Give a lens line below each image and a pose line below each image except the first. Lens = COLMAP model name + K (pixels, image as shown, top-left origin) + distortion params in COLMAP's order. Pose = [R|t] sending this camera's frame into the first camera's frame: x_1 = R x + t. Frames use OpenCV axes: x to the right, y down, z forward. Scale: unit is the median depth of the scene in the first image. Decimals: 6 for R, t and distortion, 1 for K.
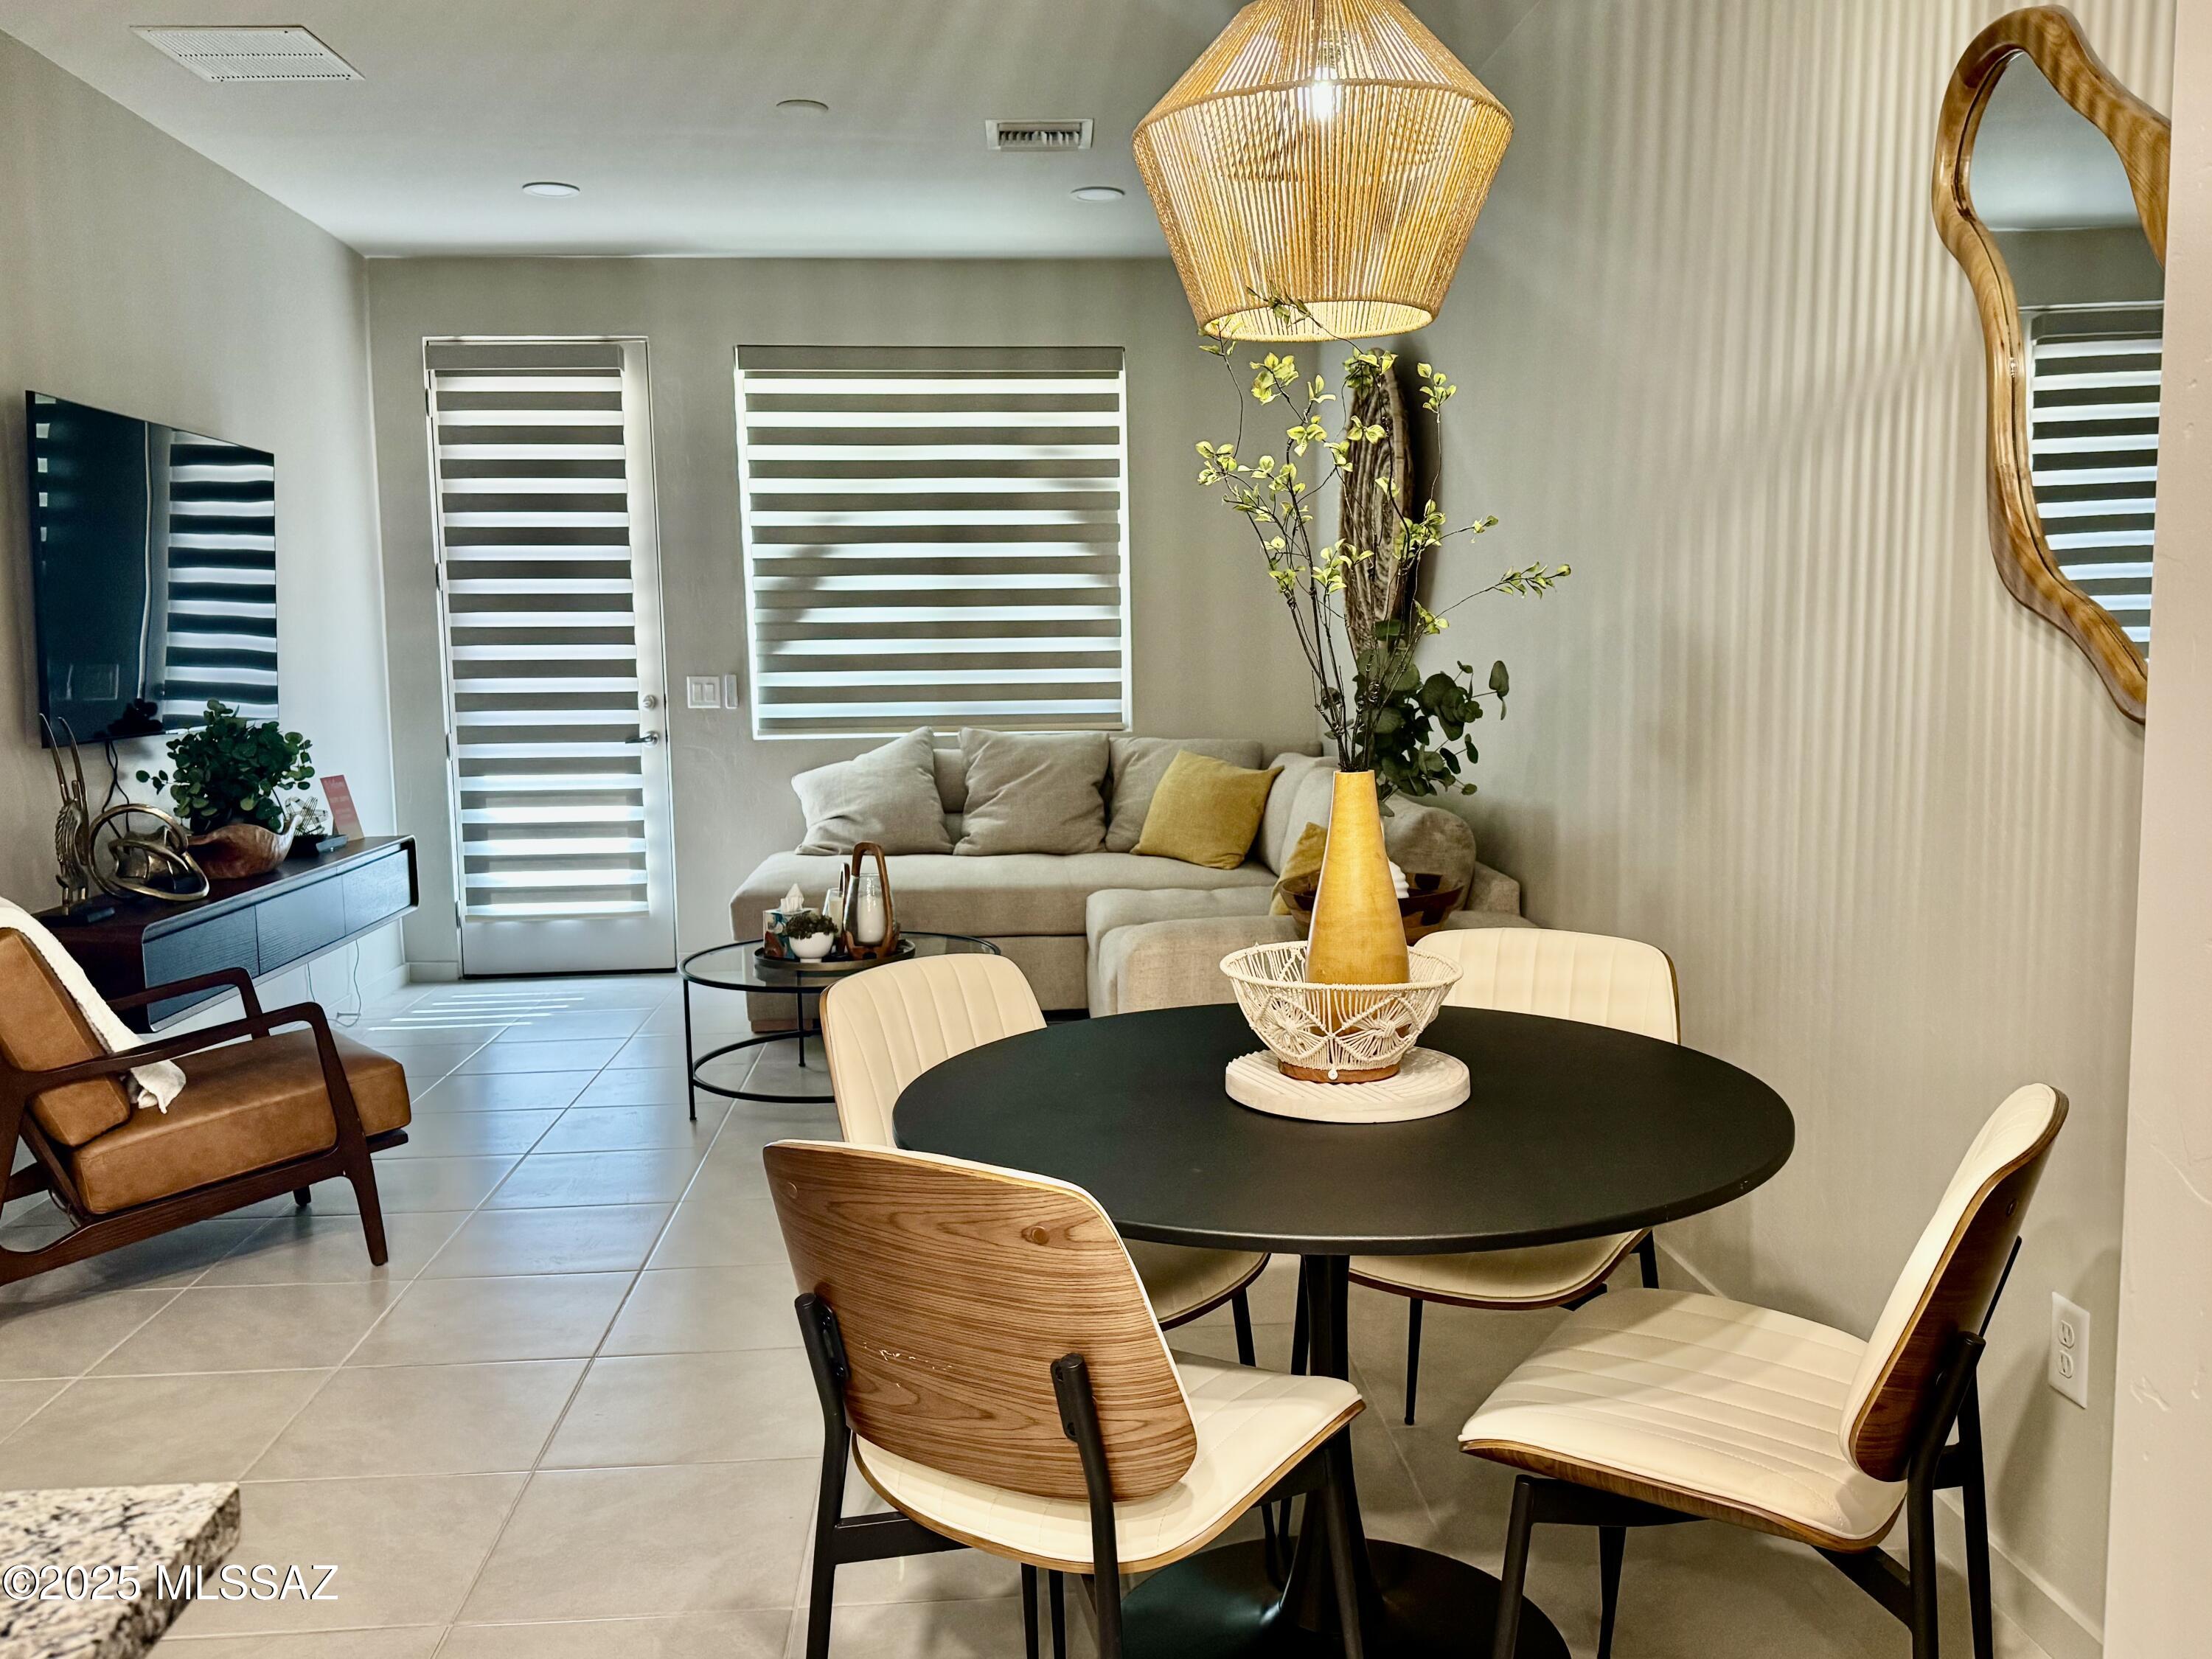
lens RADIAL K [[1790.4, 0, 1099.9], [0, 1790.4, 837.6], [0, 0, 1]] dist [0.069726, 0.002551]
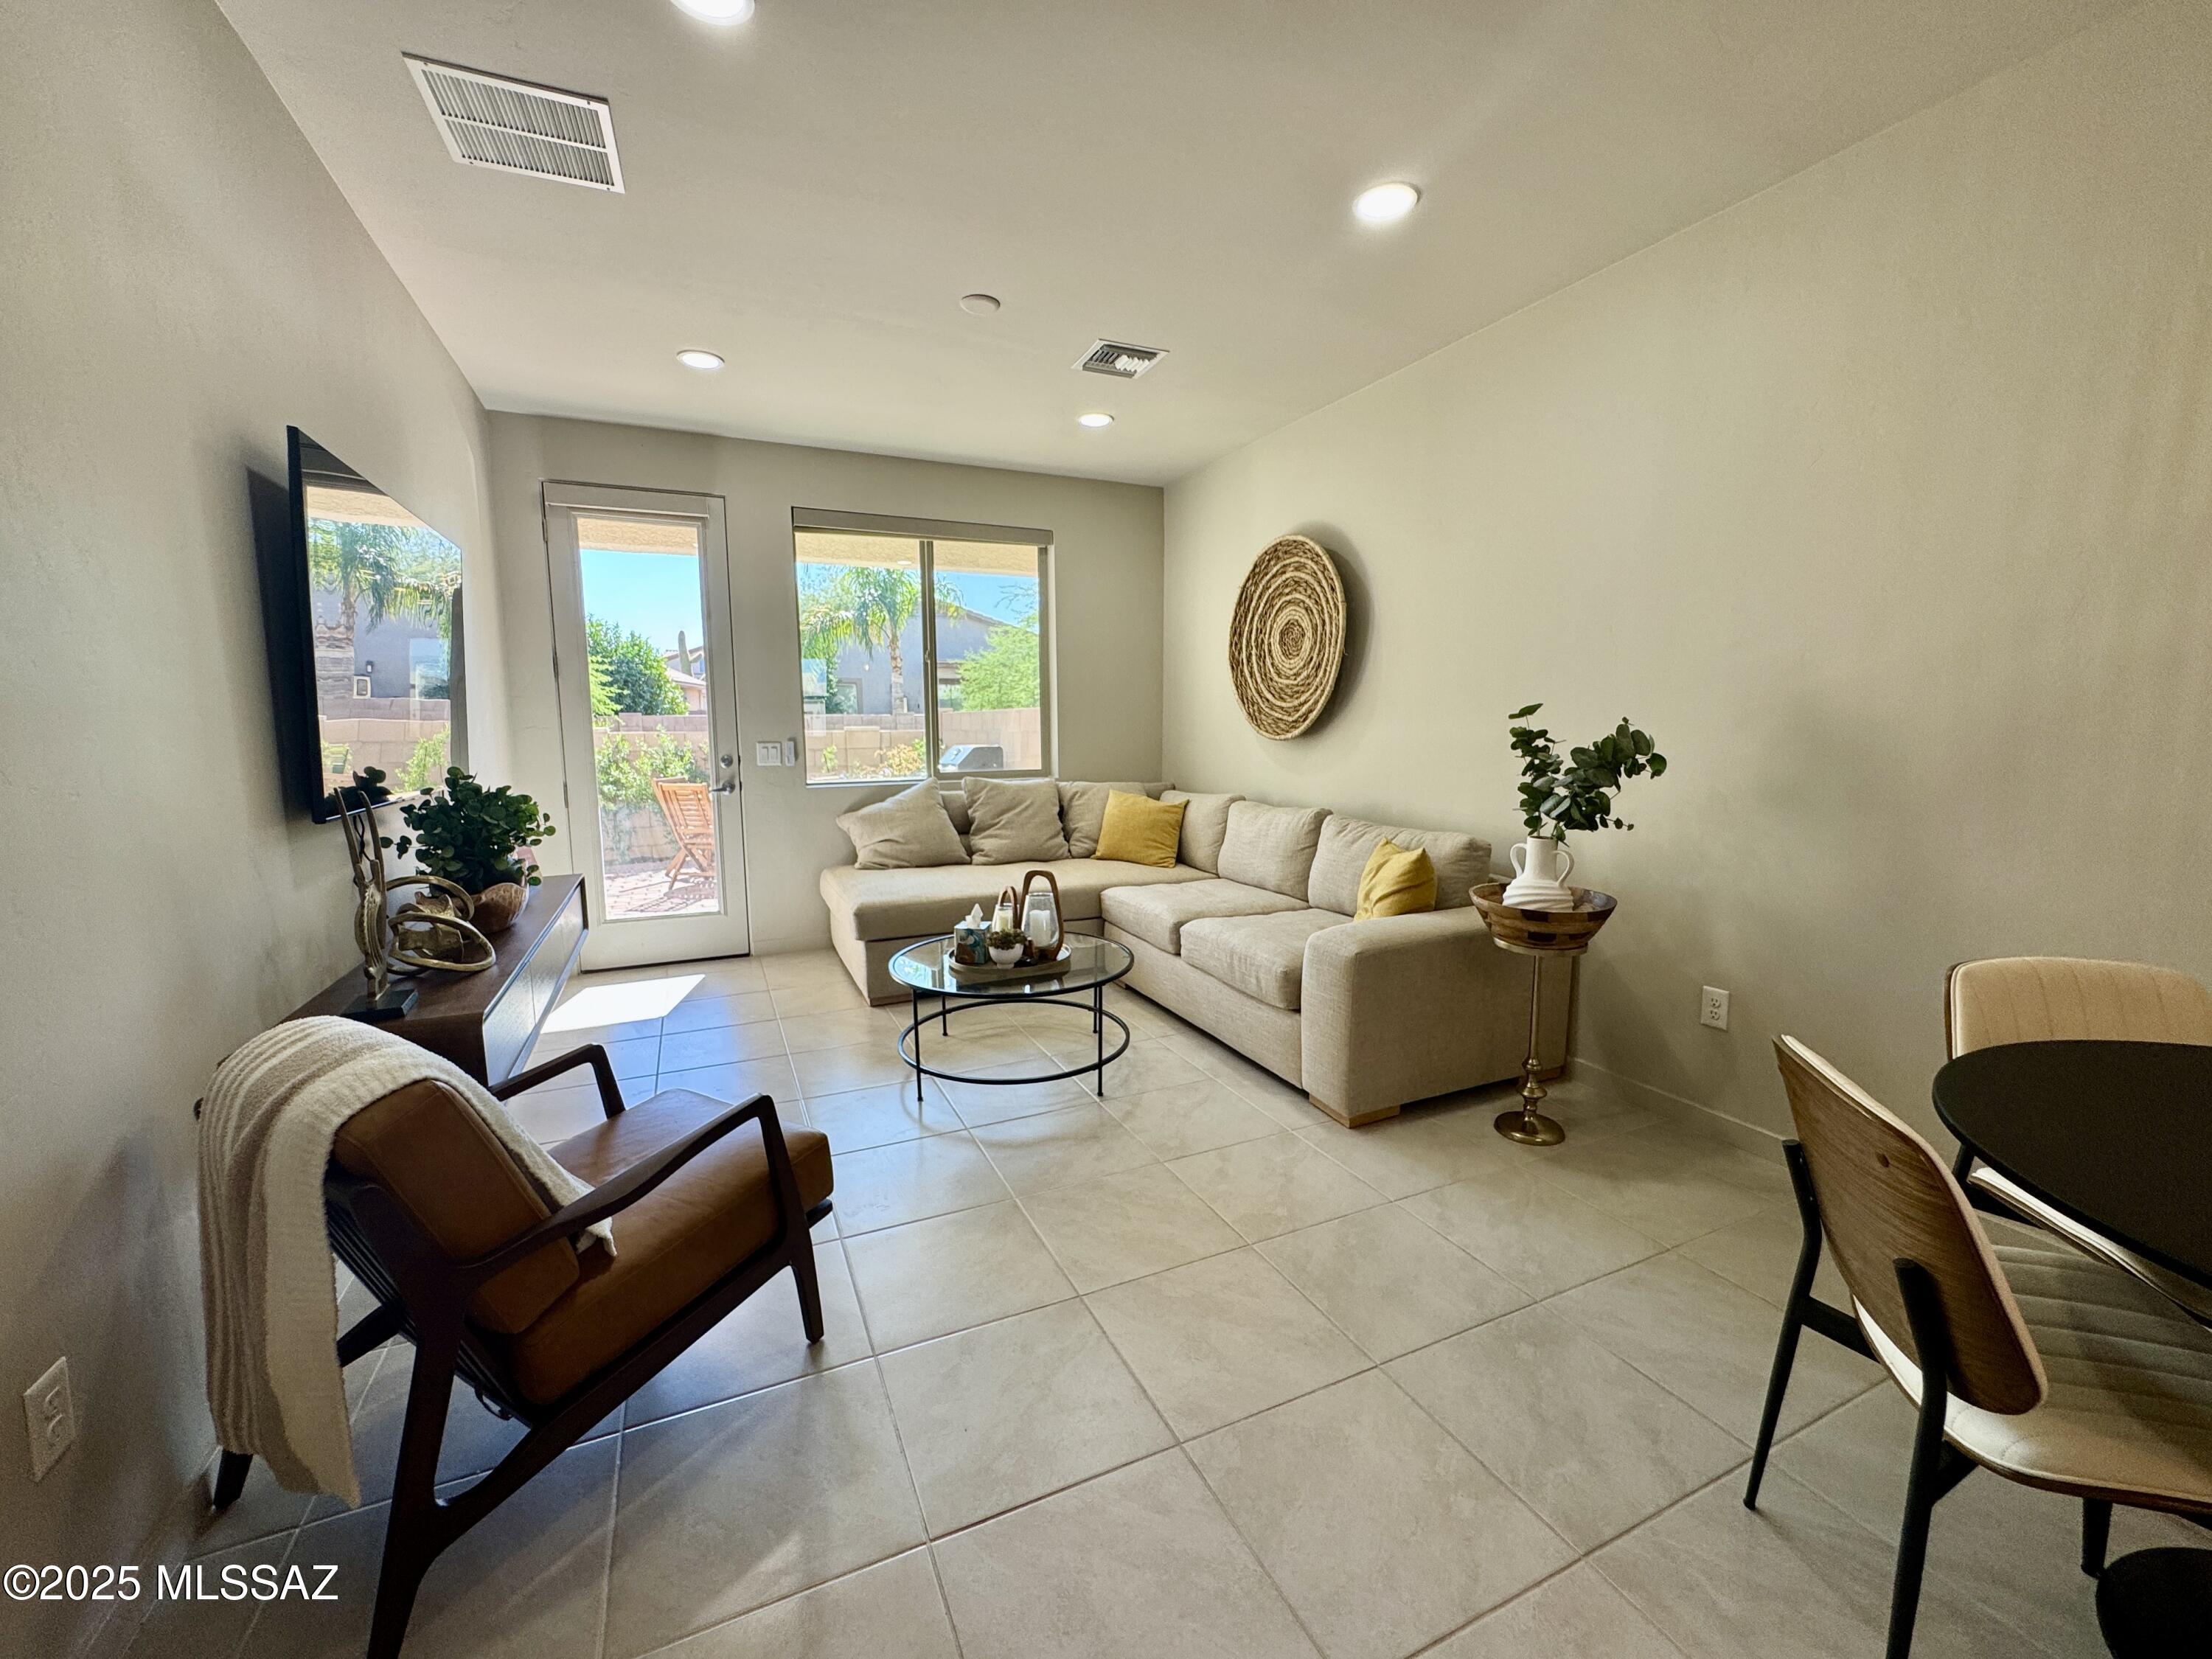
lens RADIAL K [[881.9, 0, 1103.1], [0, 881.9, 828.2], [0, 0, 1]] dist [-0.002298, 0.000135]
pose [[0.935980, -0.033406, 0.350465, -0.250582], [0.030835, 0.999441, 0.012916, -0.027810], [-0.350700, -0.001283, 0.936487, 0.306953]]
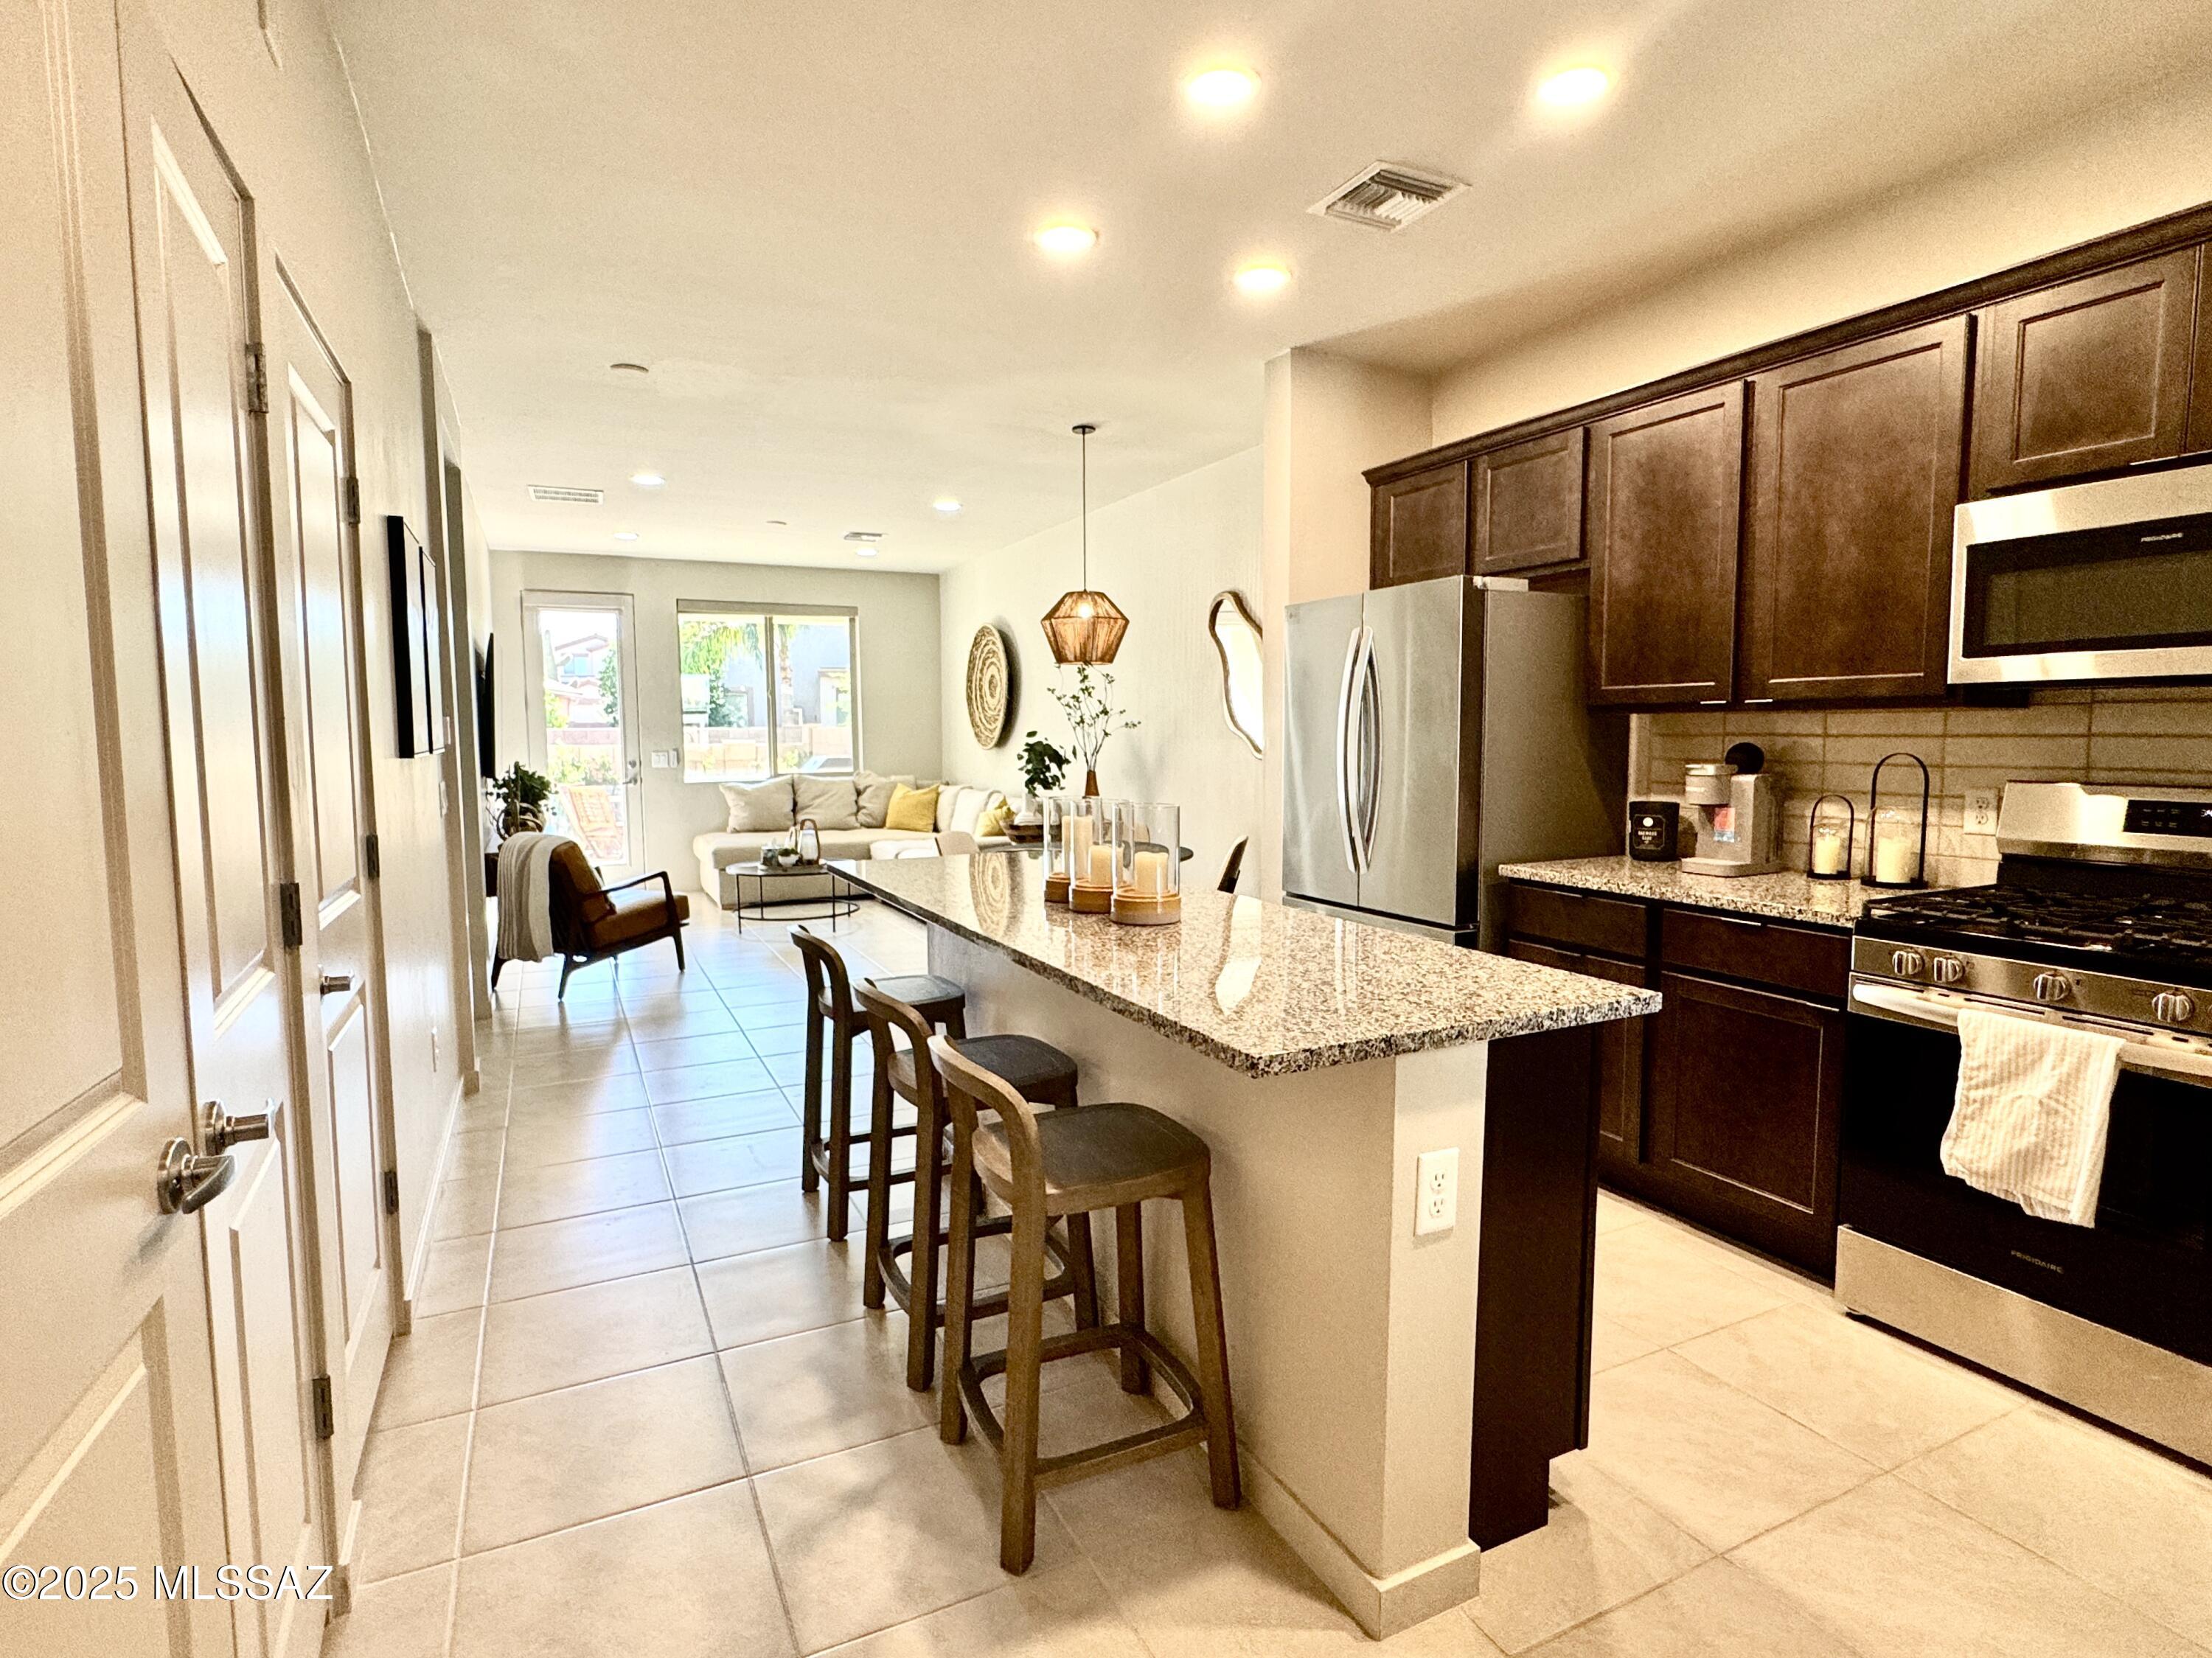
lens RADIAL K [[1128.6, 0, 1106.0], [0, 1128.6, 829.0], [0, 0, 1]] dist [-0.033926, -0.000333]
pose [[0.925617, -0.018929, 0.377988, -0.268580], [0.029929, 0.999282, -0.023248, 0.052092], [-0.377276, 0.032832, 0.925519, -0.450076]]
